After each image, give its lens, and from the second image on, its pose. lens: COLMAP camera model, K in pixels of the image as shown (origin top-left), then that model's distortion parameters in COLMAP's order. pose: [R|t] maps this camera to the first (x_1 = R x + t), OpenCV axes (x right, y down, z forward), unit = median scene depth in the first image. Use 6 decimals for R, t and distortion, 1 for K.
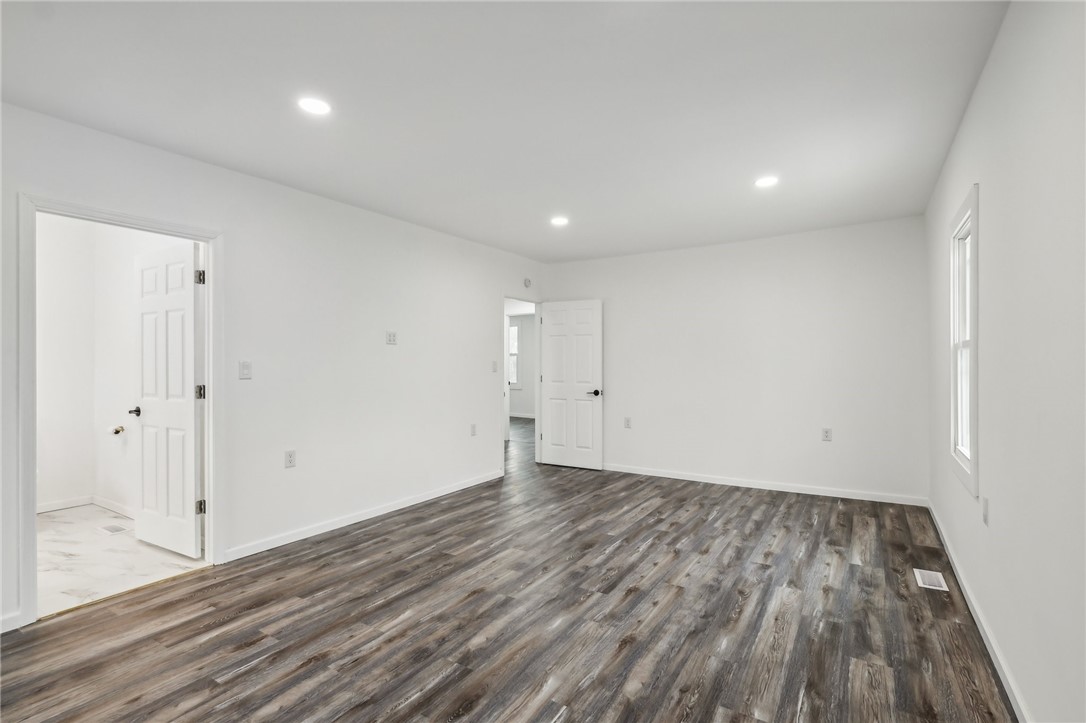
lens RADIAL K [[526.0, 0, 542.5], [0, 526.0, 363.9], [0, 0, 1]] dist [0.001929, 0.000236]
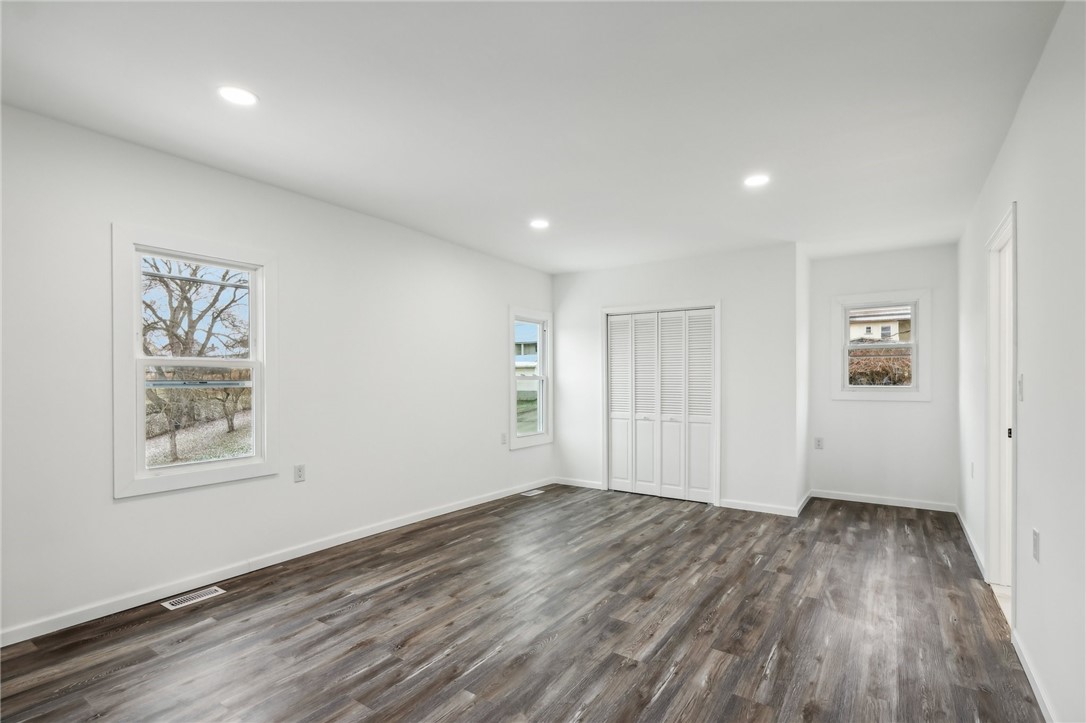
lens RADIAL K [[526.0, 0, 542.0], [0, 526.0, 369.0], [0, 0, 1]] dist [0.001929, 0.000236]
pose [[-0.999362, 0.002079, 0.035660, 0.047150], [0.001579, 0.999900, -0.014046, -0.006523], [-0.035686, -0.013981, -0.999265, 2.052077]]
